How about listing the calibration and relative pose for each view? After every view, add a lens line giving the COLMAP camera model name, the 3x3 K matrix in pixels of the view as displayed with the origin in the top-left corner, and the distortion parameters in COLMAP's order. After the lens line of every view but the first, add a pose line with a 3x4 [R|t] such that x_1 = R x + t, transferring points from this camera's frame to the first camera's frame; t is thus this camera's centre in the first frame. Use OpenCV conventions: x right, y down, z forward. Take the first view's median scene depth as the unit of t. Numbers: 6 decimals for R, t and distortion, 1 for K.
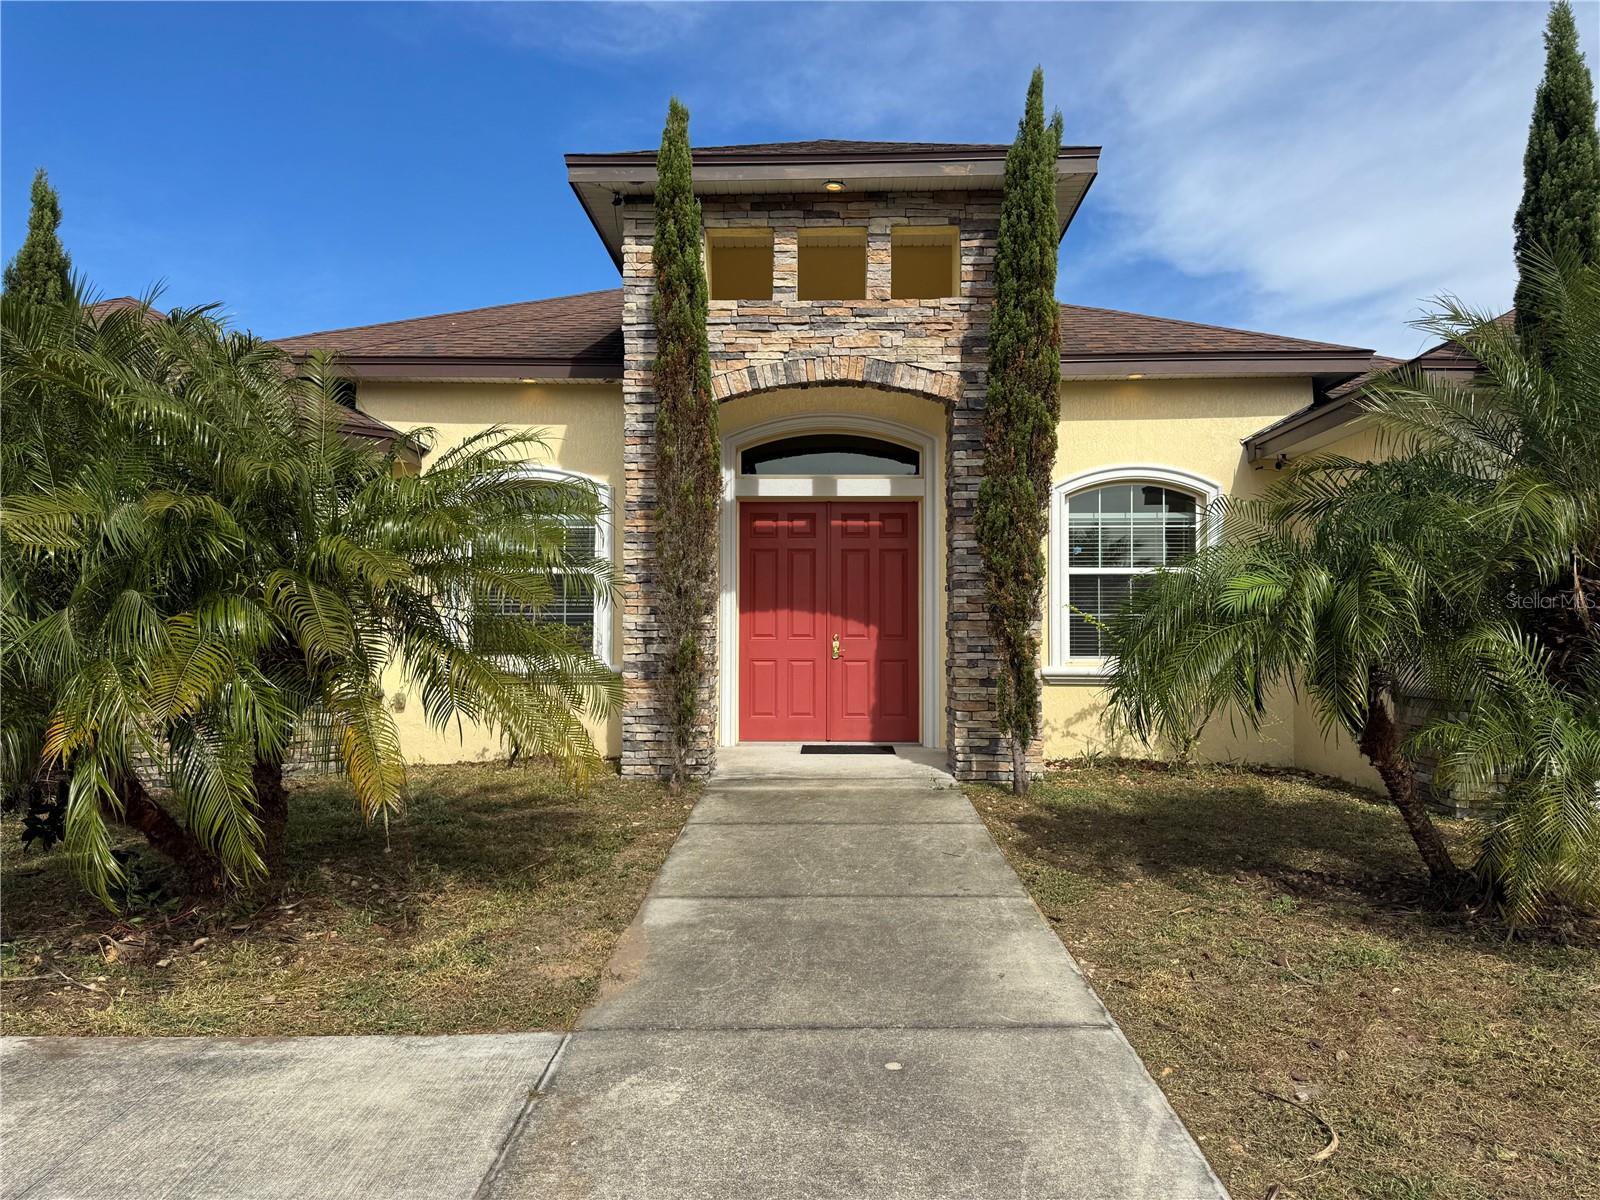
lens RADIAL K [[1193.2, 0, 795.8], [0, 1193.2, 608.3], [0, 0, 1]] dist [0.101637, -0.043743]
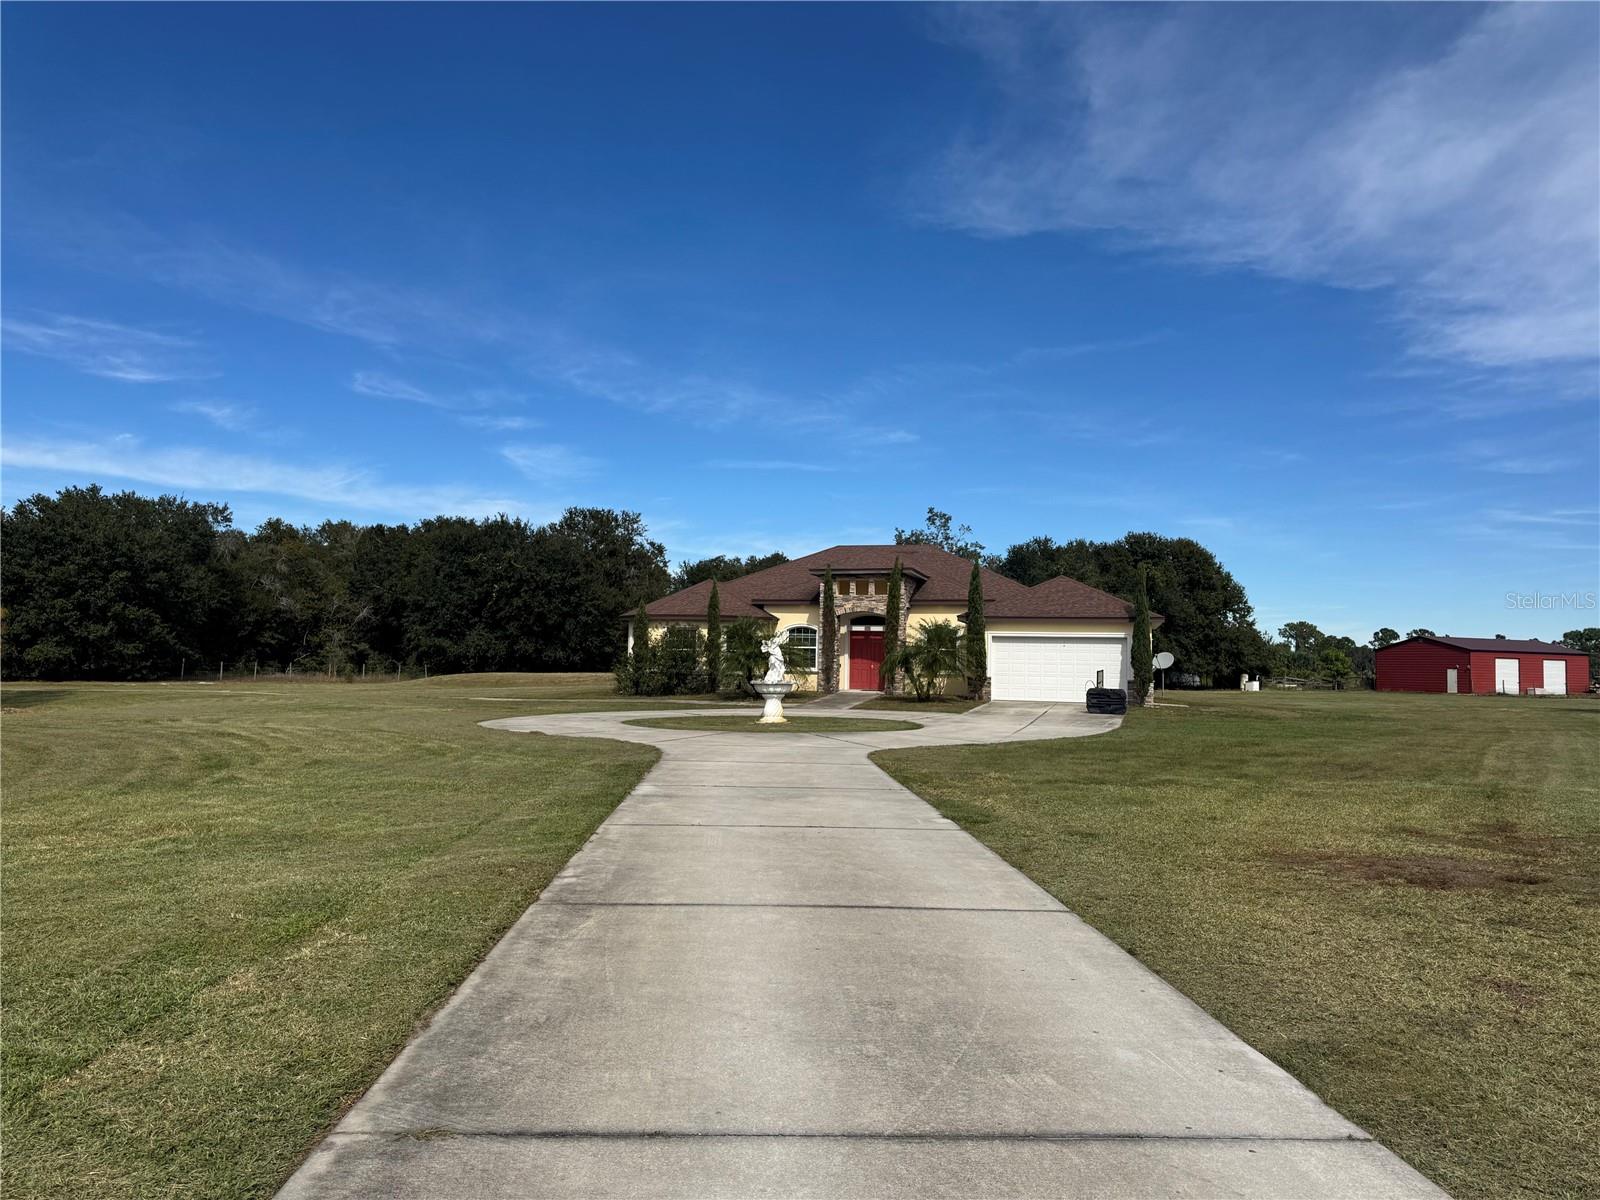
lens RADIAL K [[1193.2, 0, 795.8], [0, 1193.2, 608.3], [0, 0, 1]] dist [0.101637, -0.043743]
pose [[0.972135, 0.003963, -0.234388, 0.906084], [-0.009714, 0.999679, -0.023388, -0.085375], [0.234220, 0.025013, 0.971862, -3.777584]]
